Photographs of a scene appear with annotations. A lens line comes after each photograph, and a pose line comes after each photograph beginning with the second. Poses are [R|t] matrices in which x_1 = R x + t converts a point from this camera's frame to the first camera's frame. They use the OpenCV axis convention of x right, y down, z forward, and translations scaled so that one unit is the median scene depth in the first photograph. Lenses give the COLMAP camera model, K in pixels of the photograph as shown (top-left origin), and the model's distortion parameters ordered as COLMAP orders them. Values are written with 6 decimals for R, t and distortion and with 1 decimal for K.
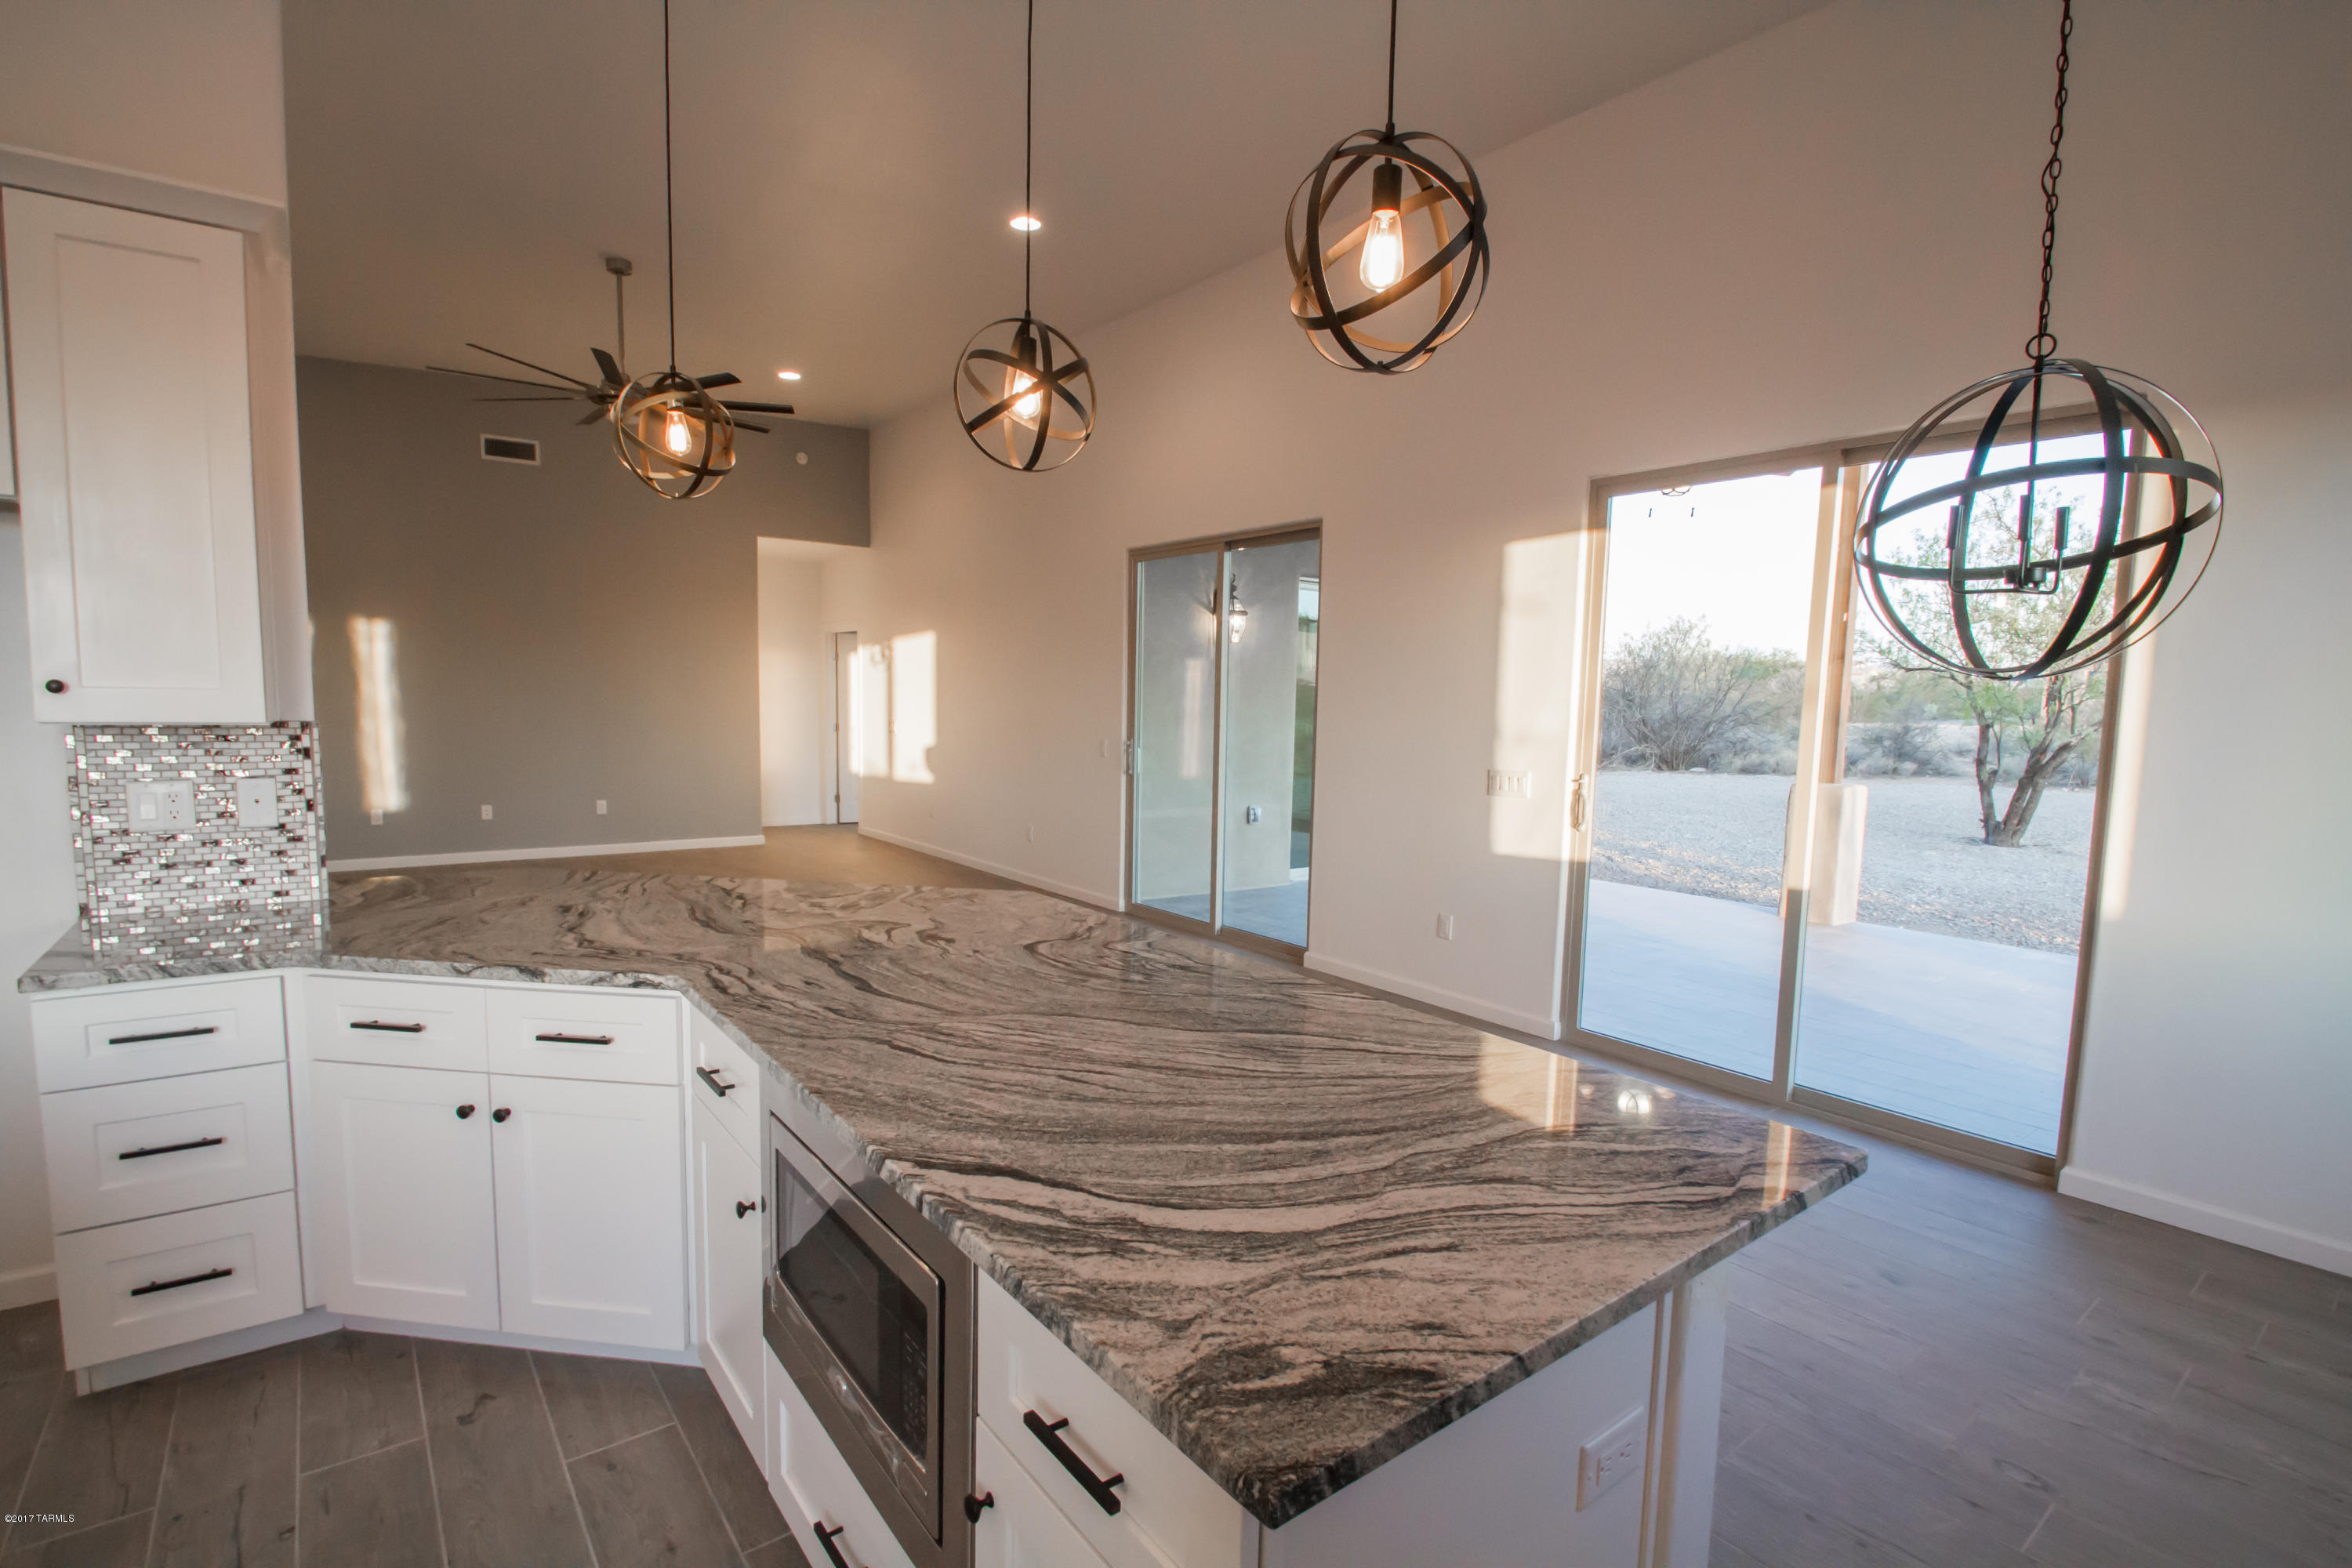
lens RADIAL K [[1094.7, 0, 1189.9], [0, 1094.7, 810.7], [0, 0, 1]] dist [0.006690, -0.012132]
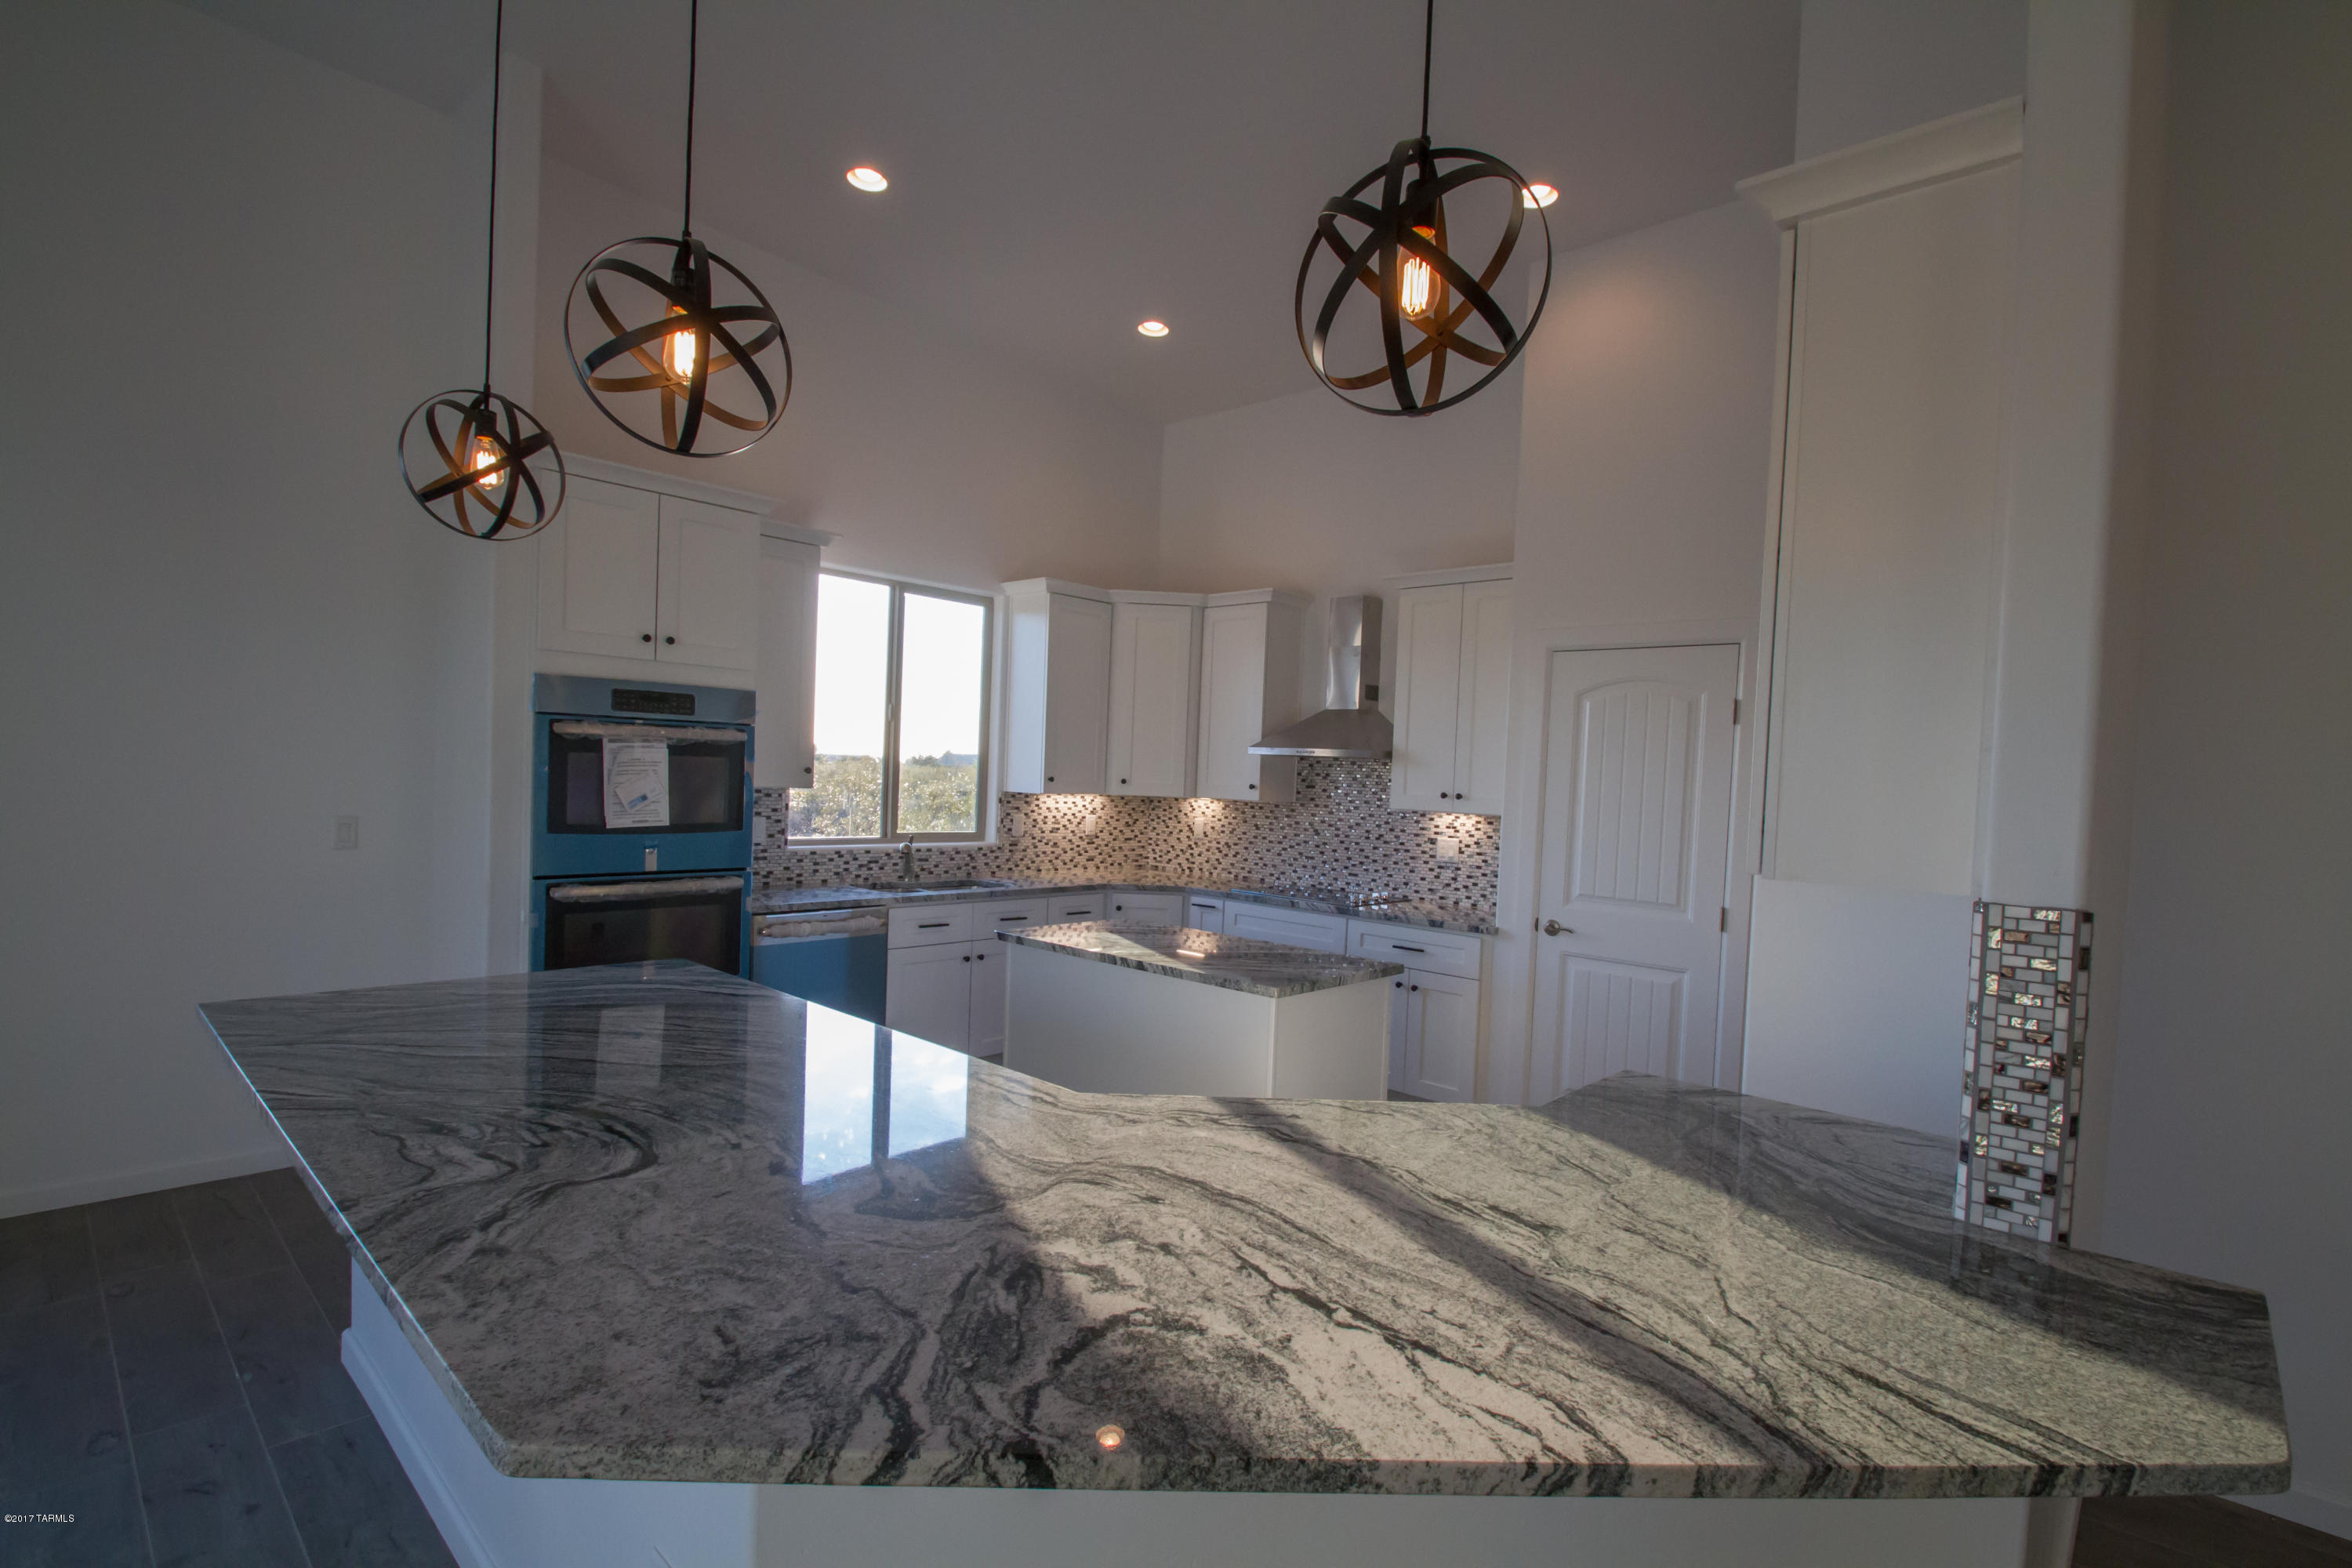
lens RADIAL K [[1094.7, 0, 1189.9], [0, 1094.7, 810.7], [0, 0, 1]] dist [0.006690, -0.012132]
pose [[-0.984257, -0.057355, -0.167176, -0.582311], [-0.079983, 0.988027, 0.131928, -0.323905], [0.157608, 0.143223, -0.977060, 2.818668]]
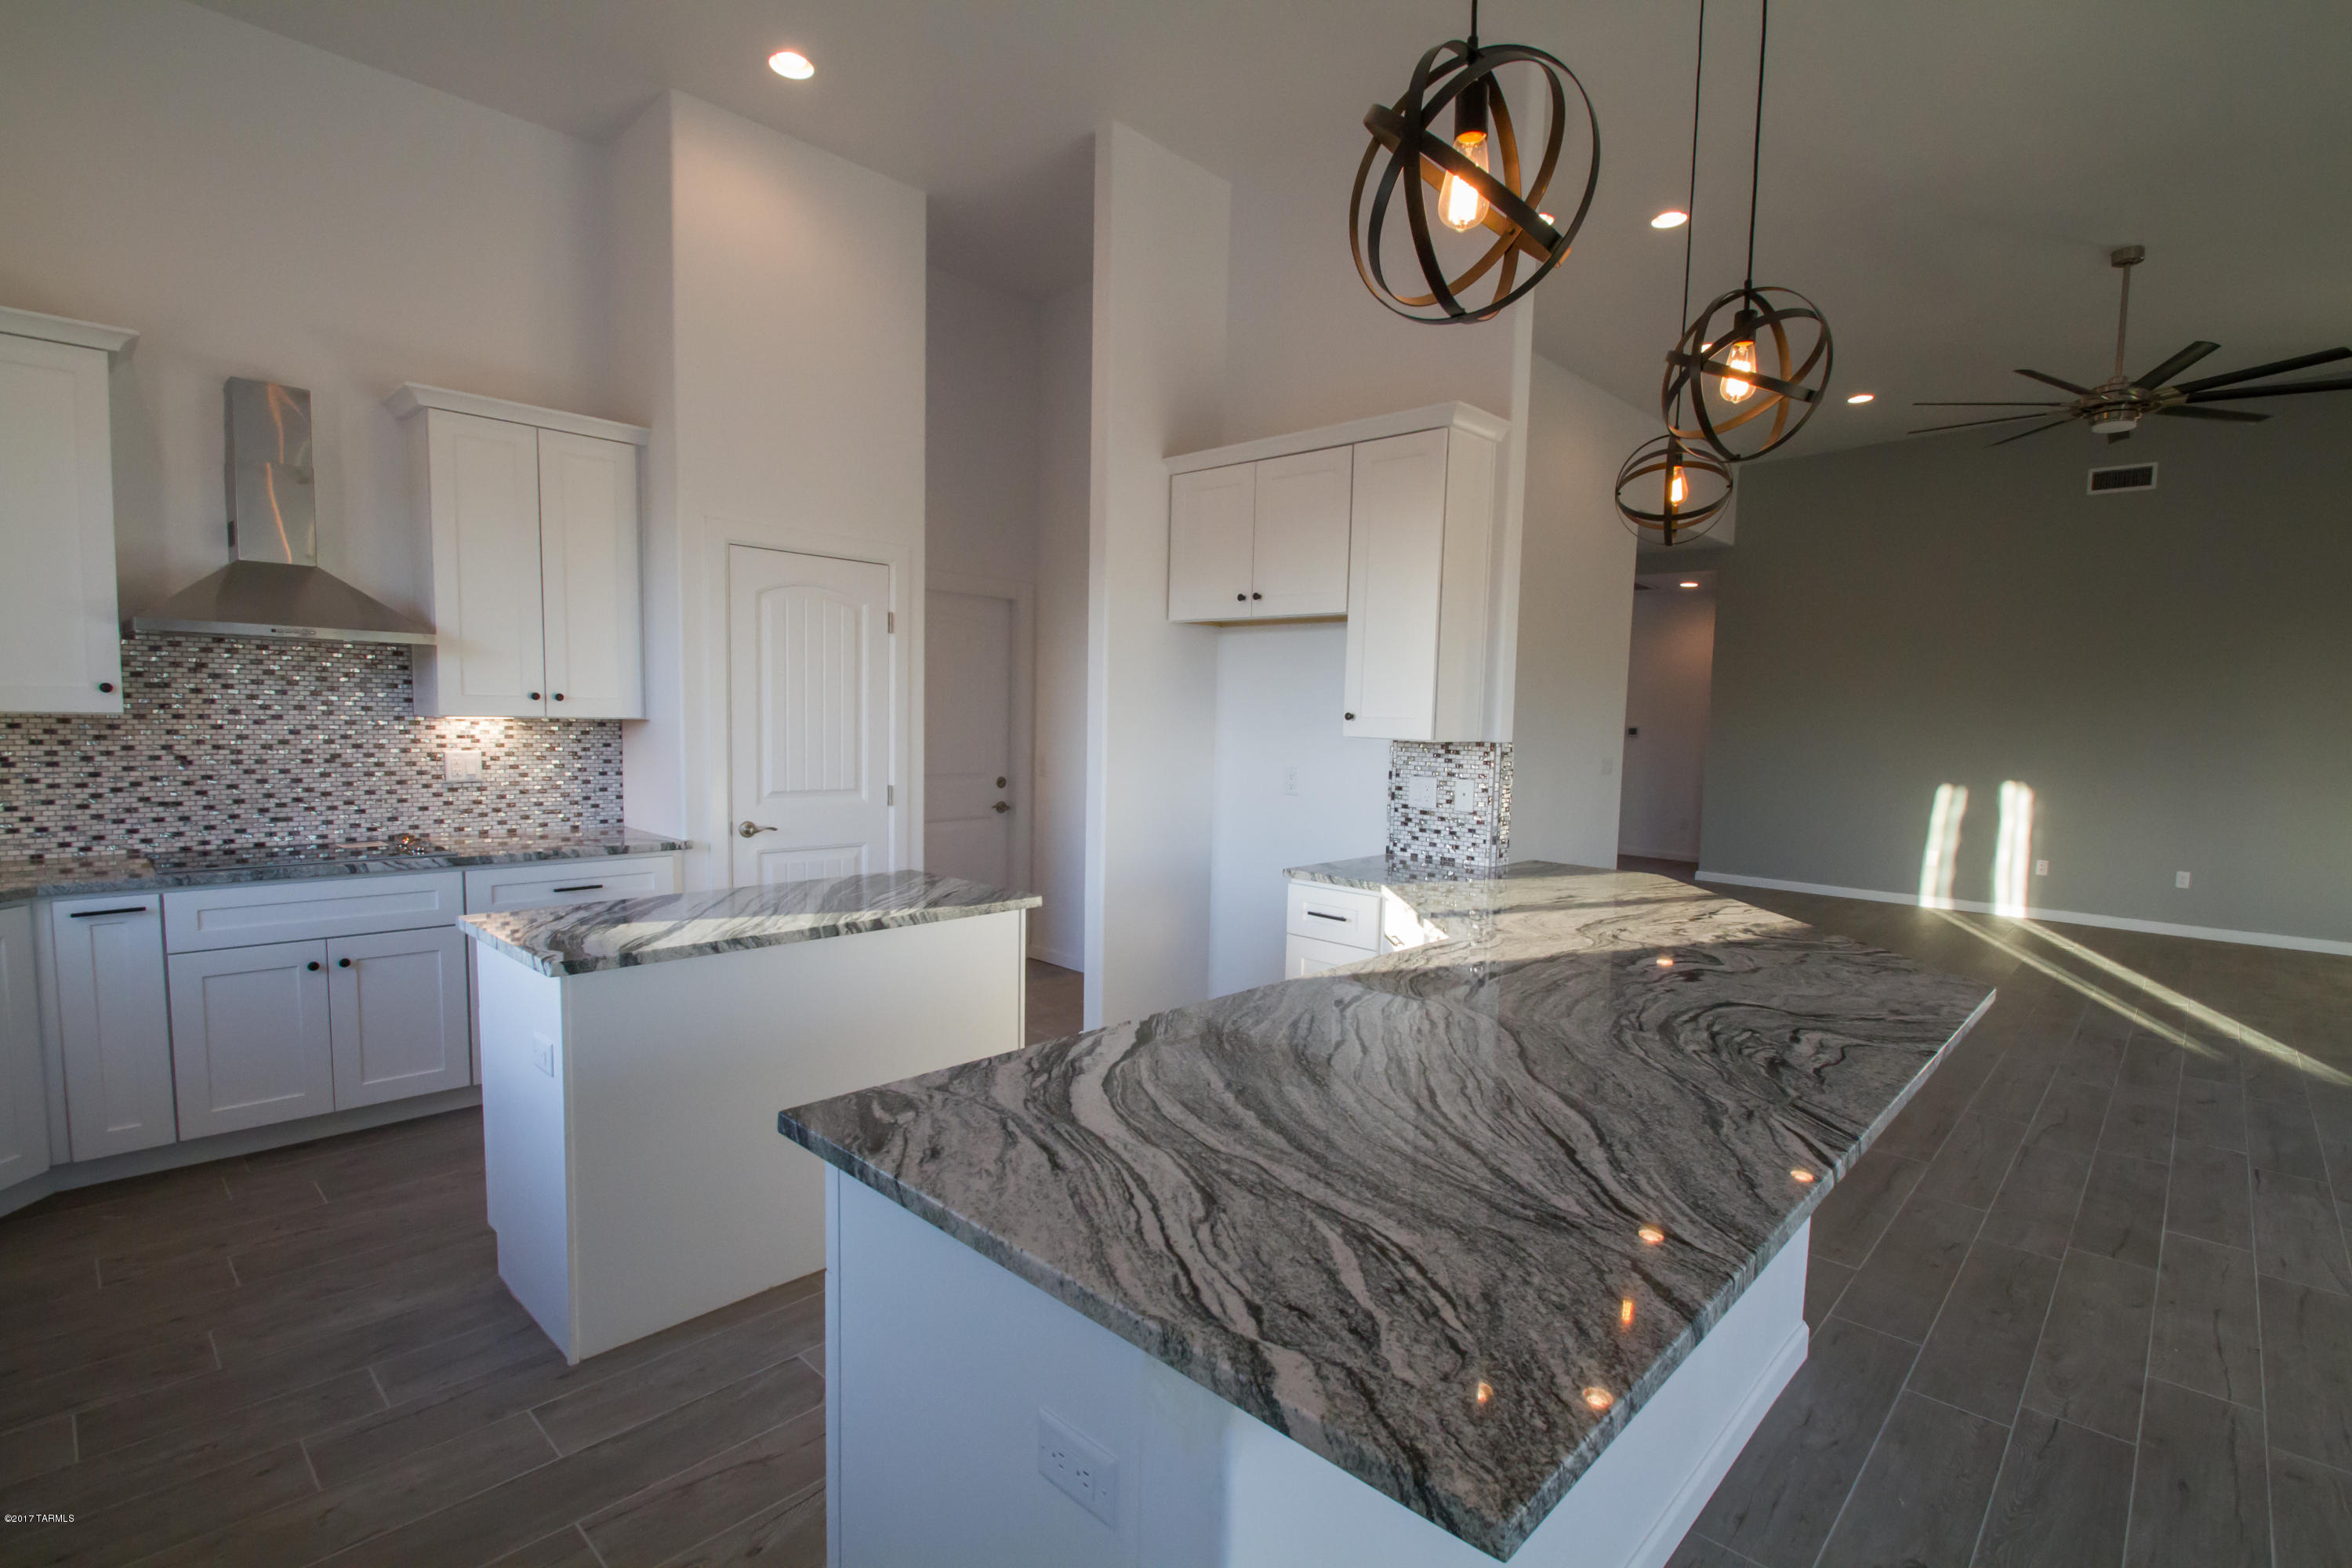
lens RADIAL K [[1094.7, 0, 1189.9], [0, 1094.7, 810.7], [0, 0, 1]] dist [0.006690, -0.012132]
pose [[0.152713, 0.070395, -0.985760, 1.079375], [-0.123232, 0.991031, 0.051681, -0.033808], [0.980557, 0.113585, 0.160019, 0.727527]]
